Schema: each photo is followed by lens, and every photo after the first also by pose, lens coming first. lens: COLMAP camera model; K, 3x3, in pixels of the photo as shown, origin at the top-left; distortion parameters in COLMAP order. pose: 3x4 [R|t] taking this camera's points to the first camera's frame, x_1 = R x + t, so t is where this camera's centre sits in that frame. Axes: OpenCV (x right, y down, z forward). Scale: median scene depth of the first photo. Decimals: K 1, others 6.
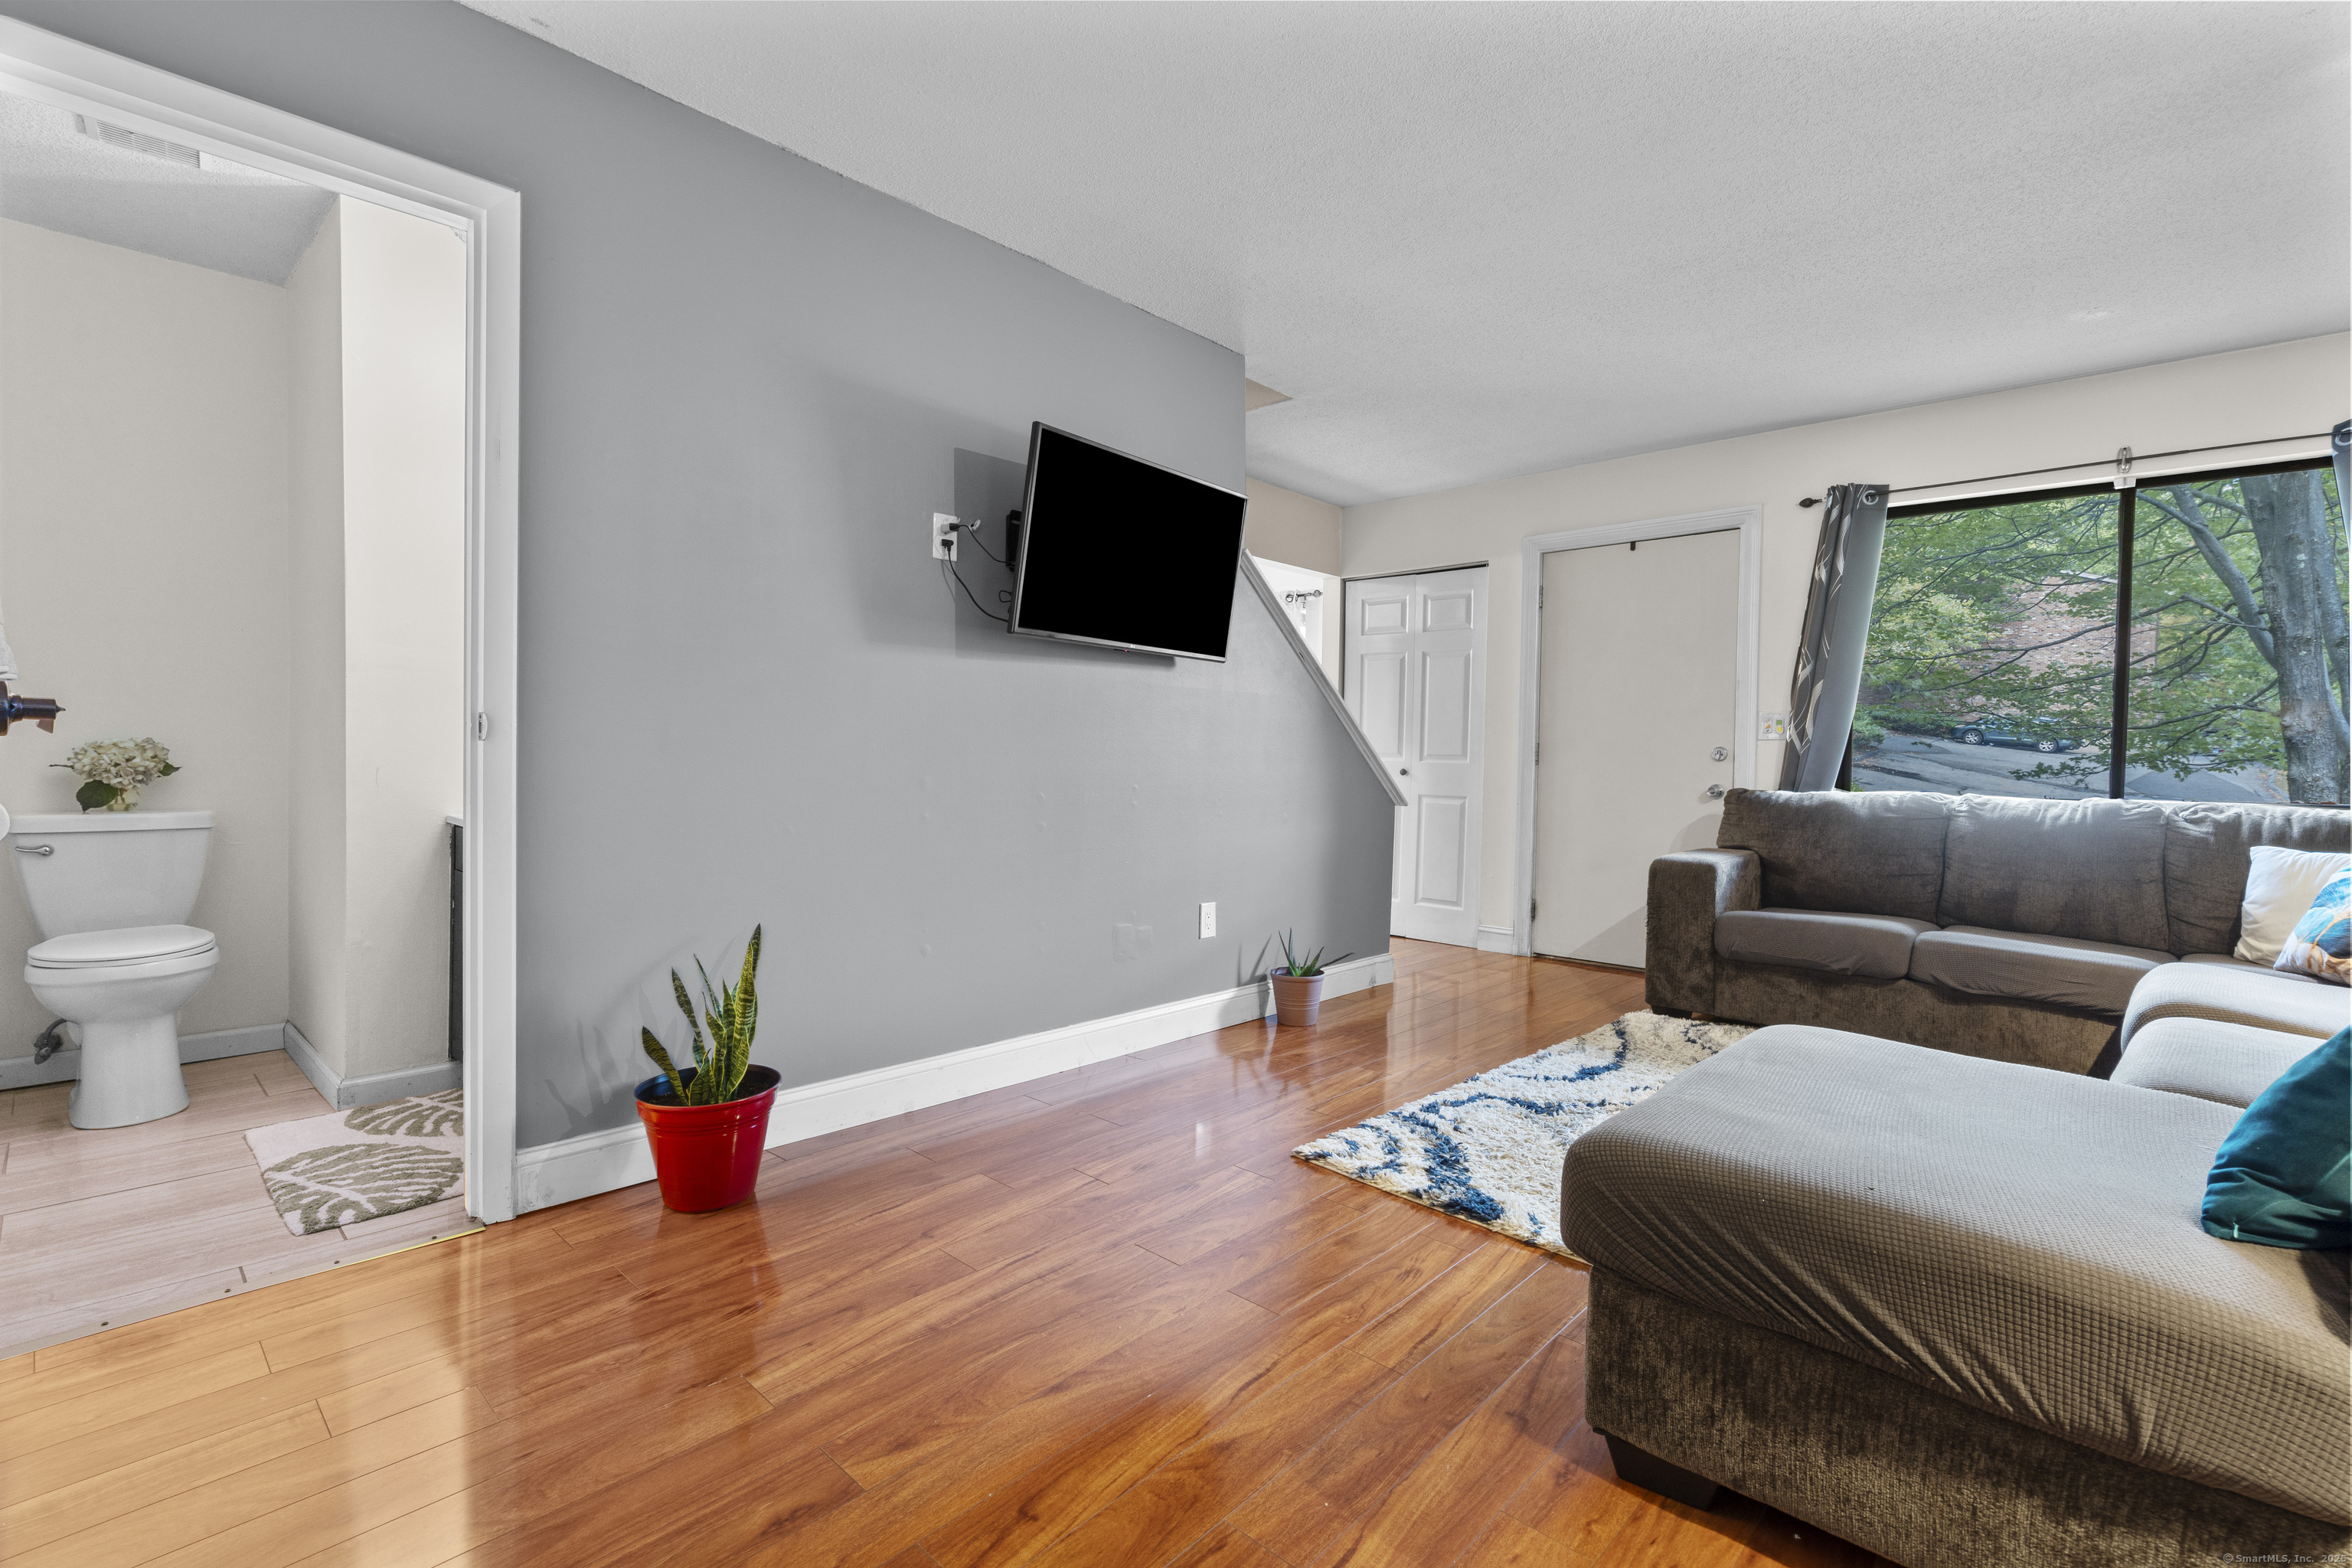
lens RADIAL K [[1063.6, 0, 1179.9], [0, 1063.6, 776.8], [0, 0, 1]] dist [-0.000755, 0.000508]
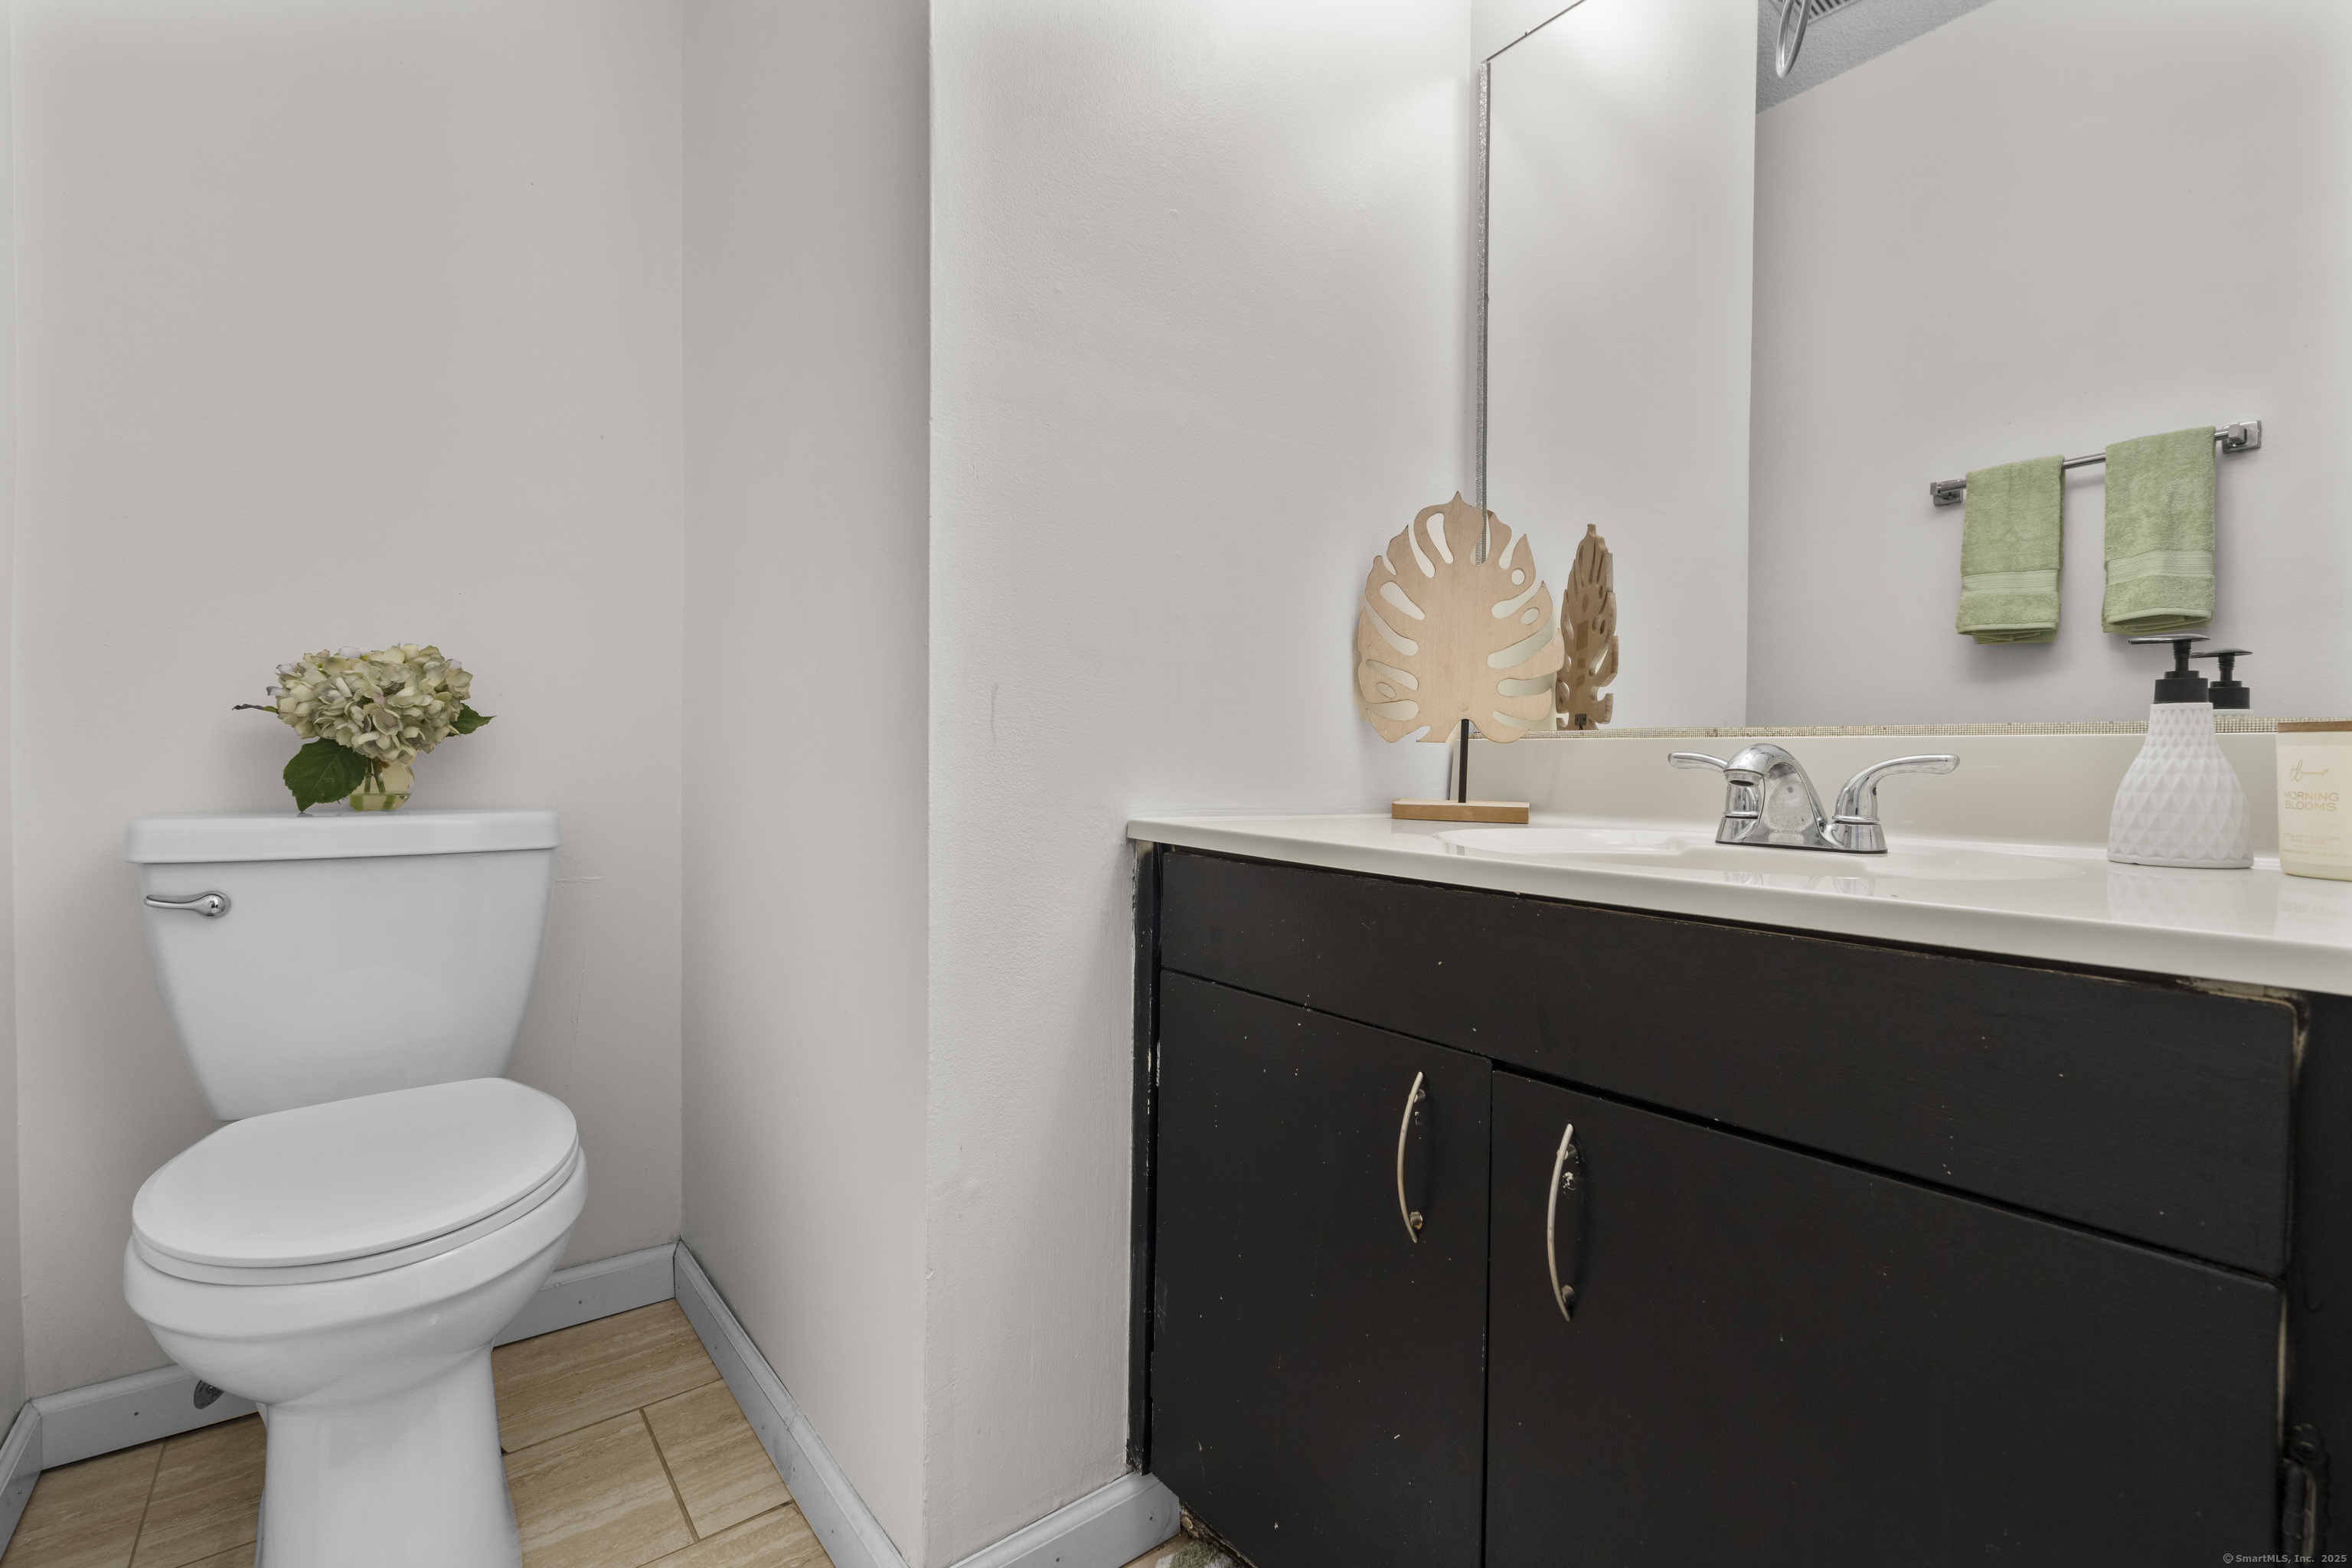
lens RADIAL K [[1063.6, 0, 1179.9], [0, 1063.6, 776.8], [0, 0, 1]] dist [-0.000755, 0.000508]
pose [[0.987130, -0.005742, -0.159818, -0.612029], [0.004580, 0.999960, -0.007643, 0.023743], [0.159855, 0.006813, 0.987117, 0.634336]]
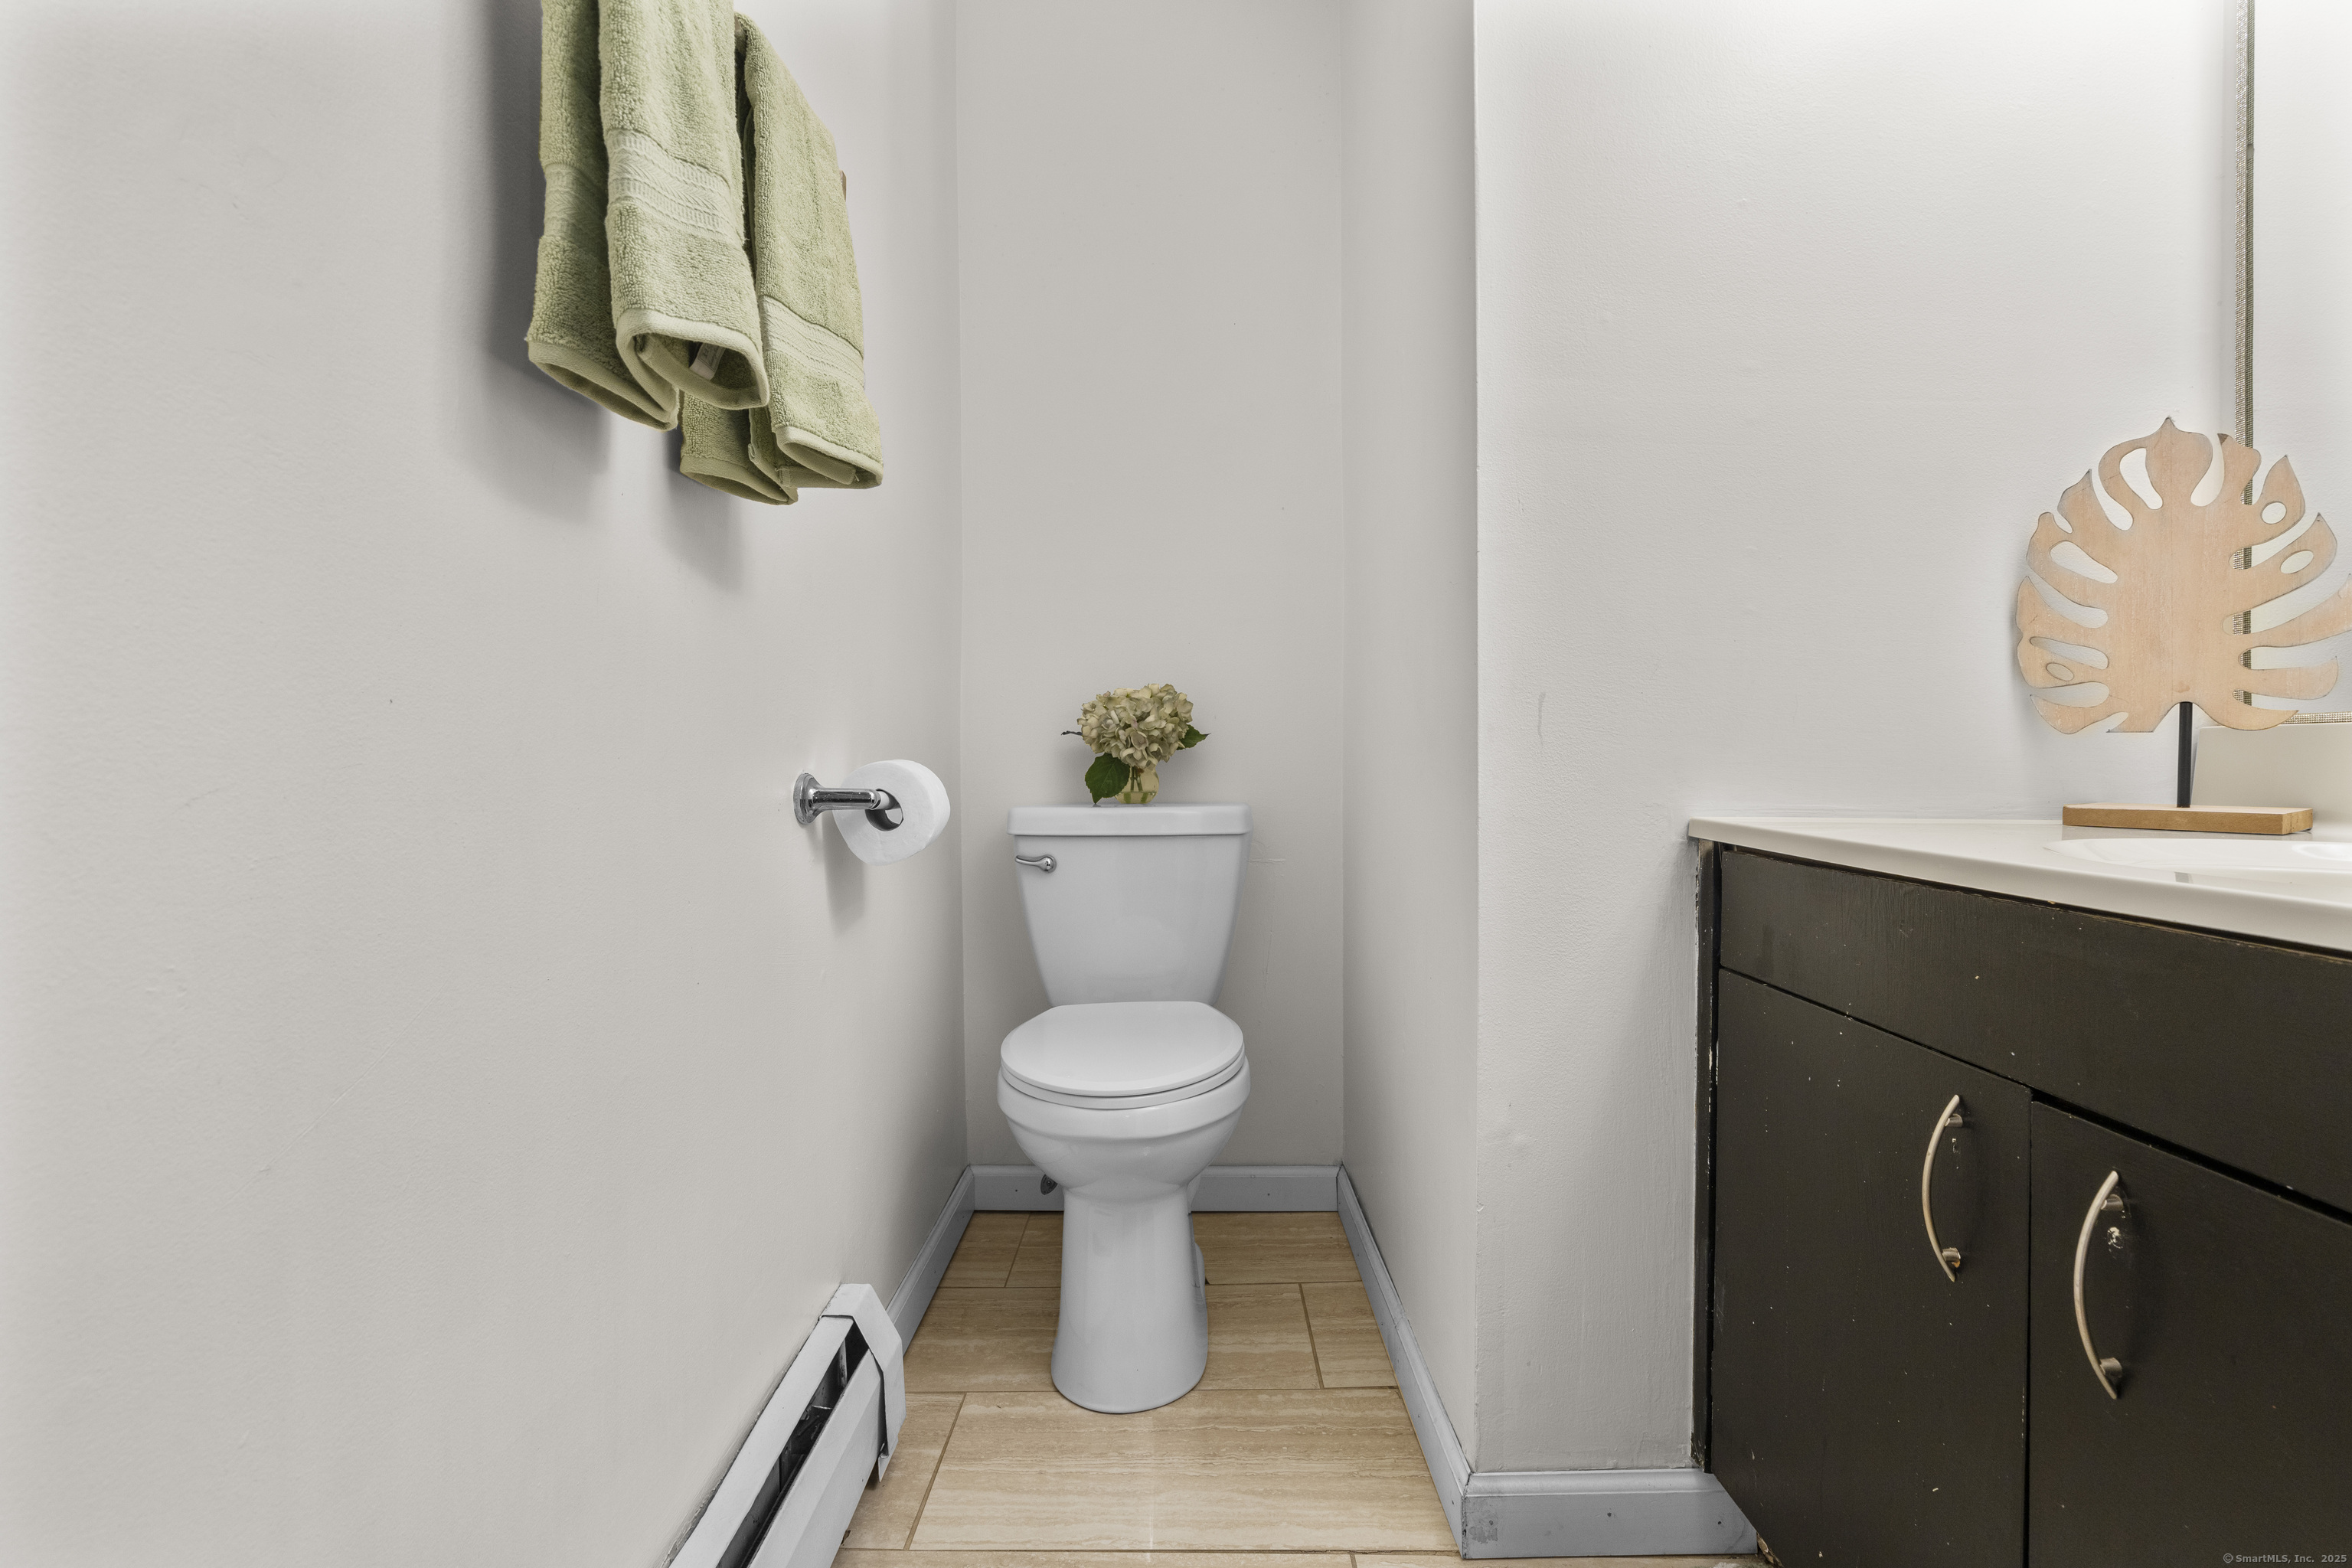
lens RADIAL K [[1063.6, 0, 1179.9], [0, 1063.6, 776.8], [0, 0, 1]] dist [-0.000755, 0.000508]
pose [[0.682709, -0.011006, -0.730608, -0.537616], [0.000958, 0.999899, -0.014167, 0.026205], [0.730690, 0.008972, 0.682651, 0.609894]]
